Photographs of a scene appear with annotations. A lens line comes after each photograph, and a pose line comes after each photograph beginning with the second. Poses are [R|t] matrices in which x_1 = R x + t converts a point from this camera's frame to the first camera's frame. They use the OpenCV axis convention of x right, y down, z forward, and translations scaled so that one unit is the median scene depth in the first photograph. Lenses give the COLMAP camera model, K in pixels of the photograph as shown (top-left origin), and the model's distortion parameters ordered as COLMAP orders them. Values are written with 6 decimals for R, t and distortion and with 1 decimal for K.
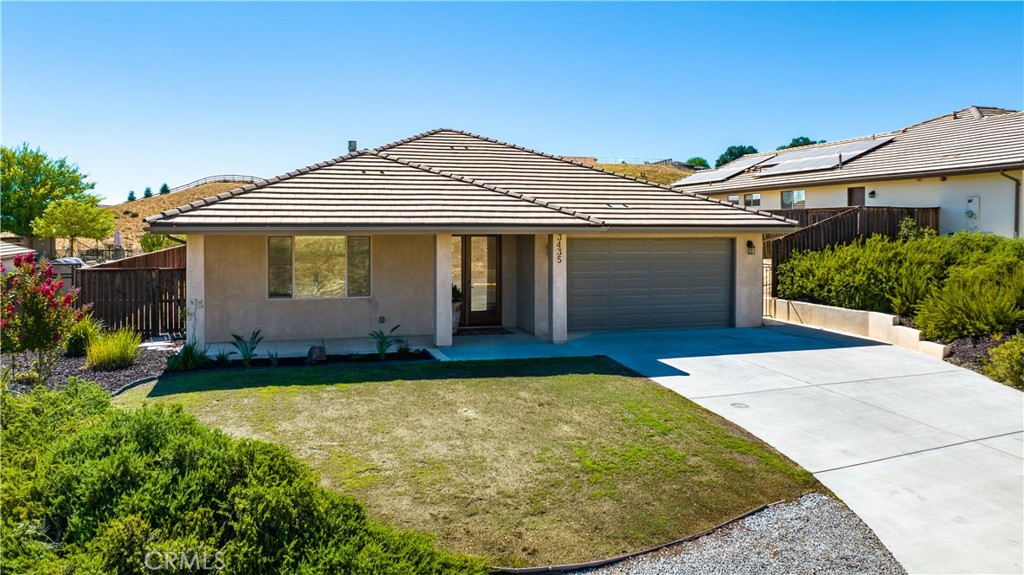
lens RADIAL K [[744.2, 0, 447.7], [0, 744.2, 228.7], [0, 0, 1]] dist [-0.015441, 0.004666]
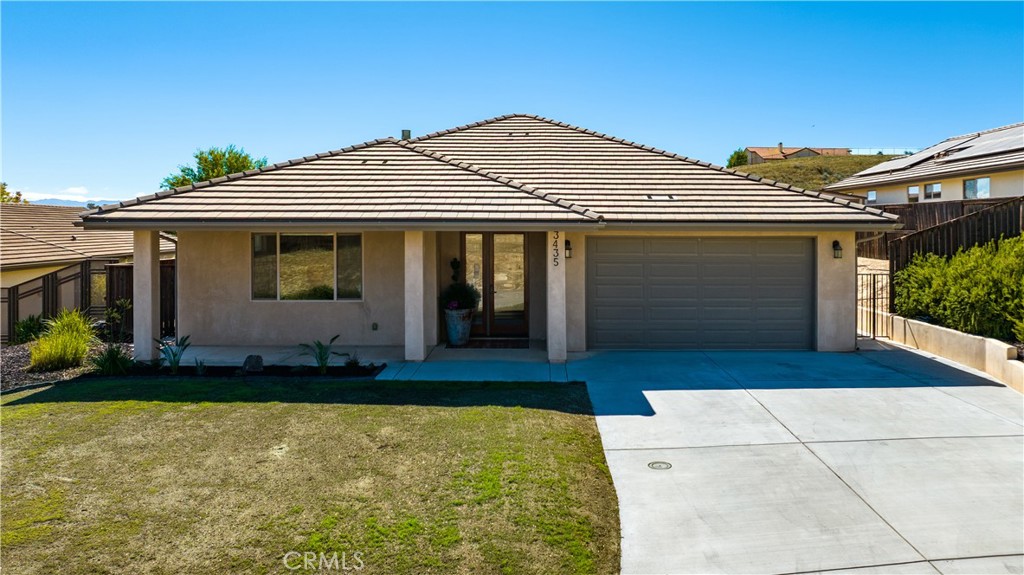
lens RADIAL K [[744.2, 0, 520.8], [0, 744.2, 239.9], [0, 0, 1]] dist [-0.015441, 0.004666]
pose [[0.970278, 0.005438, -0.241932, 0.297717], [-0.001354, 0.999854, 0.017046, 0.002591], [0.241989, -0.016212, 0.970143, 0.176777]]
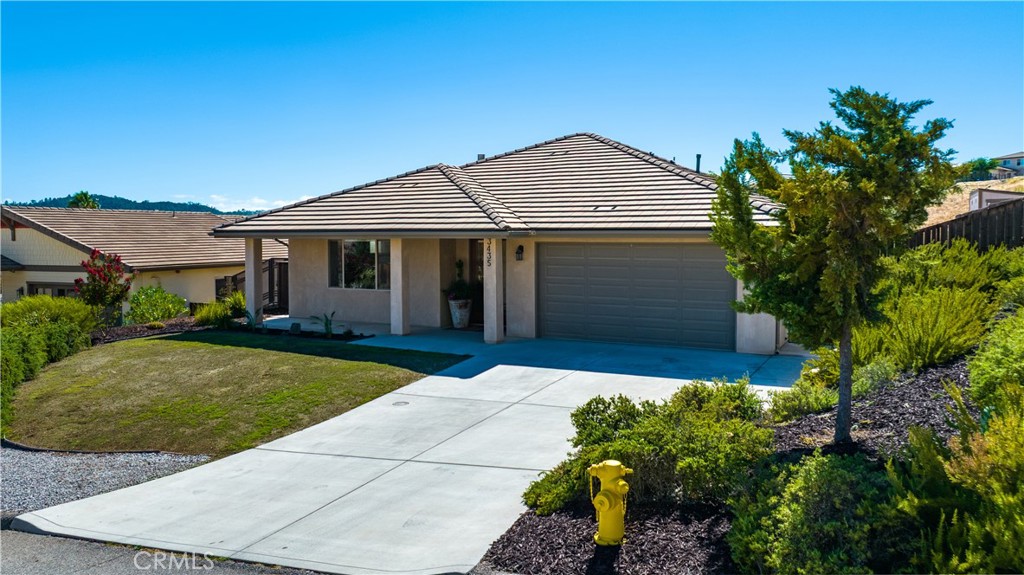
lens RADIAL K [[744.2, 0, 466.6], [0, 744.2, 275.3], [0, 0, 1]] dist [-0.015441, 0.004666]
pose [[0.726194, 0.035863, -0.686553, 0.799008], [0.003933, 0.998405, 0.056314, 0.000257], [0.687478, -0.043595, 0.724895, 0.214975]]
